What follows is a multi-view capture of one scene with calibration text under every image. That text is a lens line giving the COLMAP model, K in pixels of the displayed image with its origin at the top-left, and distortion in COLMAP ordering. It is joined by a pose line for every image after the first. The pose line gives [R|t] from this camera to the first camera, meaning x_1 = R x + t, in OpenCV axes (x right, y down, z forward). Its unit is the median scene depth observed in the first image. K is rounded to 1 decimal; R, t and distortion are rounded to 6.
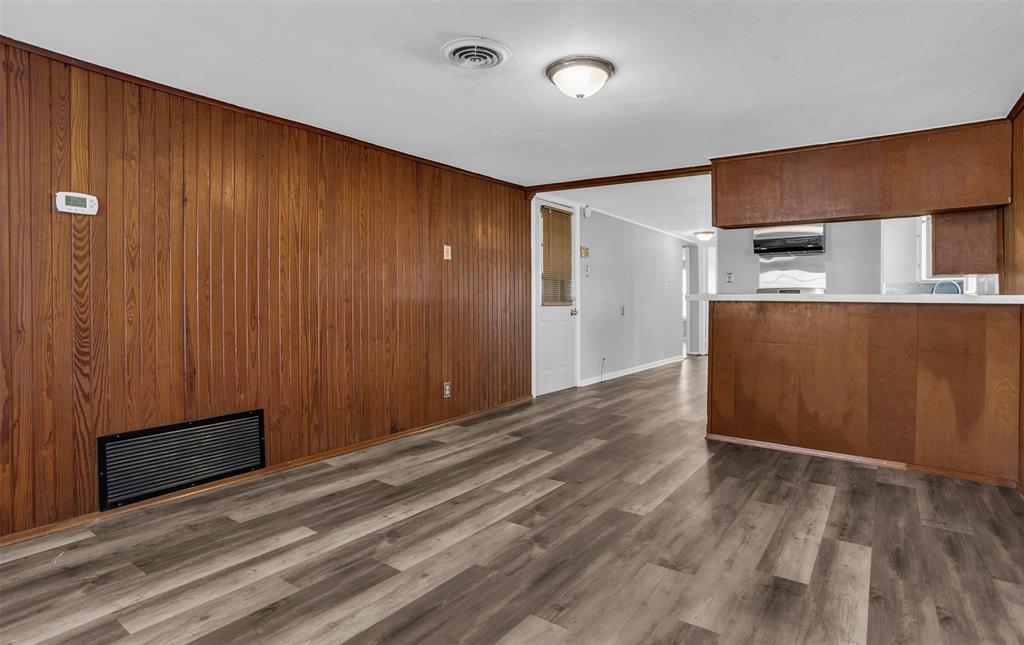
lens RADIAL K [[521.5, 0, 511.6], [0, 521.5, 308.7], [0, 0, 1]] dist [-0.031220, 0.000390]
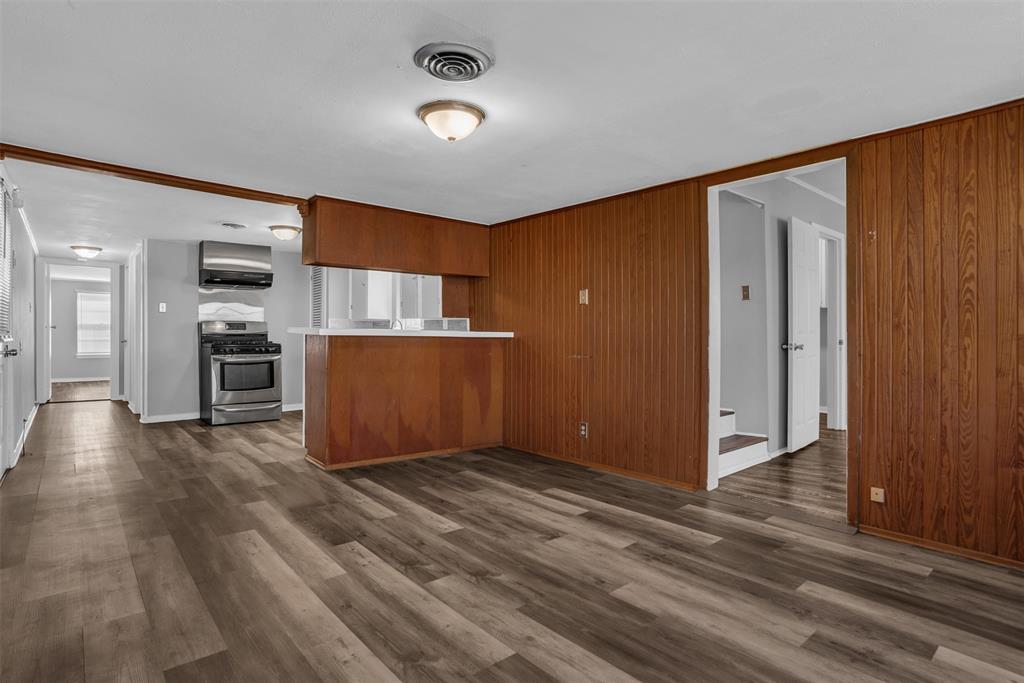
lens RADIAL K [[537.7, 0, 509.9], [0, 537.7, 338.4], [0, 0, 1]] dist [-0.076529, 0.048662]
pose [[0.223615, 0.002703, 0.974674, -0.867790], [0.006739, 0.999968, -0.004319, 0.000941], [-0.974654, 0.007534, 0.223590, 0.673593]]
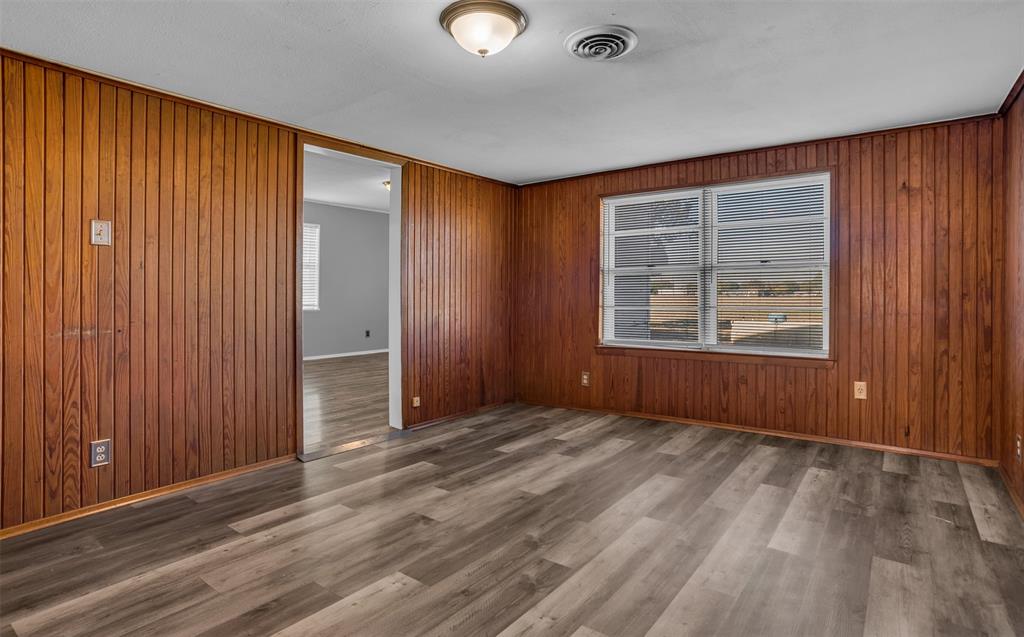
lens RADIAL K [[528.0, 0, 512.0], [0, 528.0, 318.5], [0, 0, 1]] dist [-0.003346, 0.000413]
pose [[-0.999888, -0.005261, 0.014022, 0.075821], [-0.004406, 0.998168, 0.060349, -0.037702], [-0.014314, 0.060280, -0.998079, 1.854966]]
